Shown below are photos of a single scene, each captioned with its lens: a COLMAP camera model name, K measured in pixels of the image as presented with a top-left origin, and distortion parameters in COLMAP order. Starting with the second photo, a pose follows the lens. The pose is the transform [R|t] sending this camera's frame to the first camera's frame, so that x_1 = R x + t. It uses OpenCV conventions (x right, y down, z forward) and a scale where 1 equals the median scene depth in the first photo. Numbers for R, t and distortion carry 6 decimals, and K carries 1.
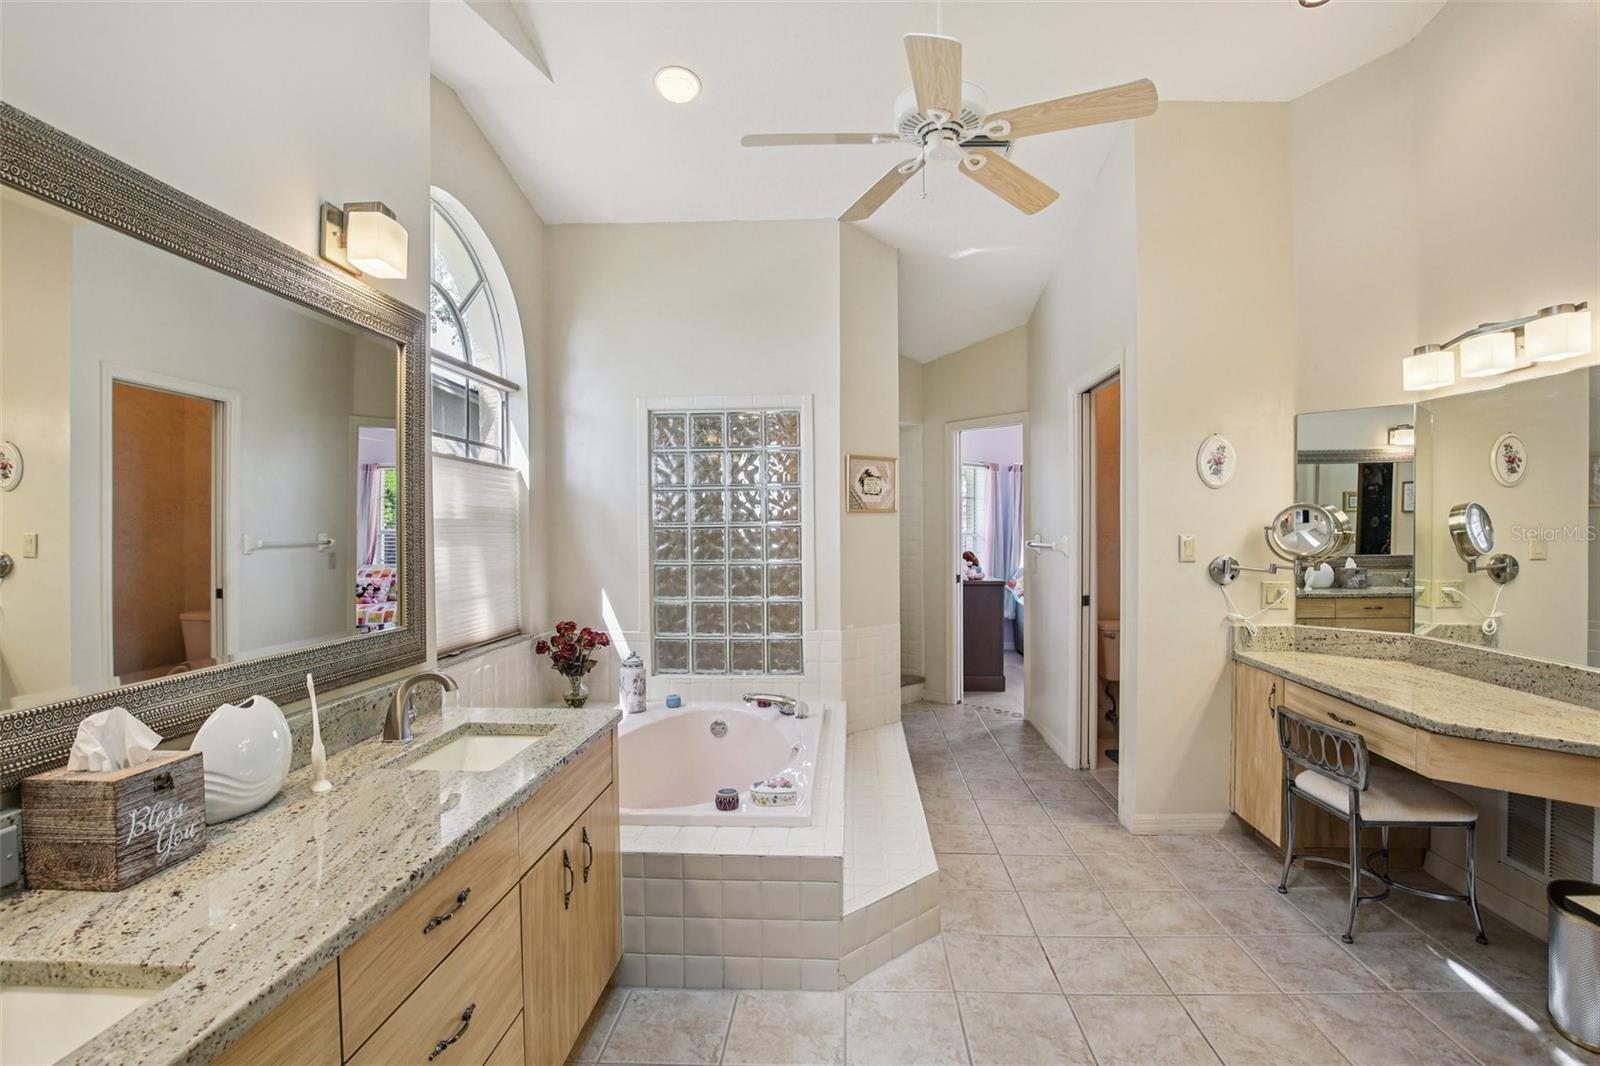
lens RADIAL K [[738.6, 0, 804.1], [0, 738.6, 538.7], [0, 0, 1]] dist [-0.013876, 0.000655]
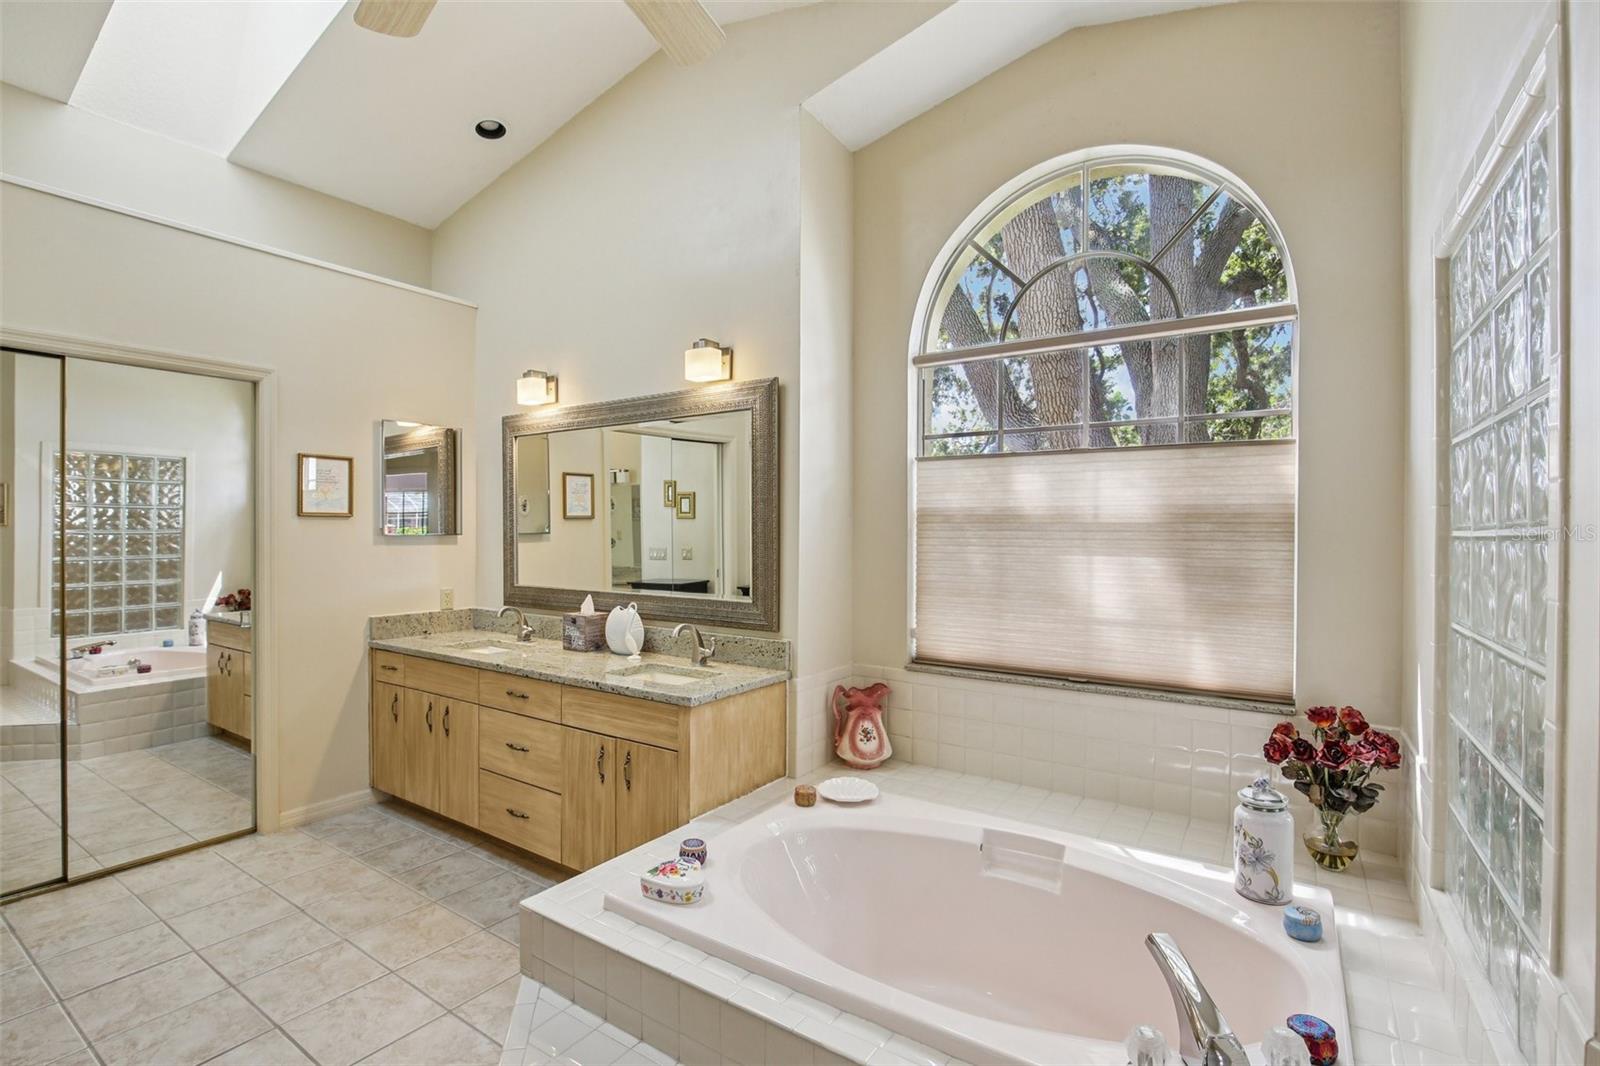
lens RADIAL K [[738.6, 0, 796.8], [0, 738.6, 530.5], [0, 0, 1]] dist [-0.013876, 0.000655]
pose [[0.497508, 0.002520, 0.867456, -0.677080], [-0.003700, 0.999993, -0.000784, -0.021268], [-0.867451, -0.002819, 0.497514, -0.821843]]
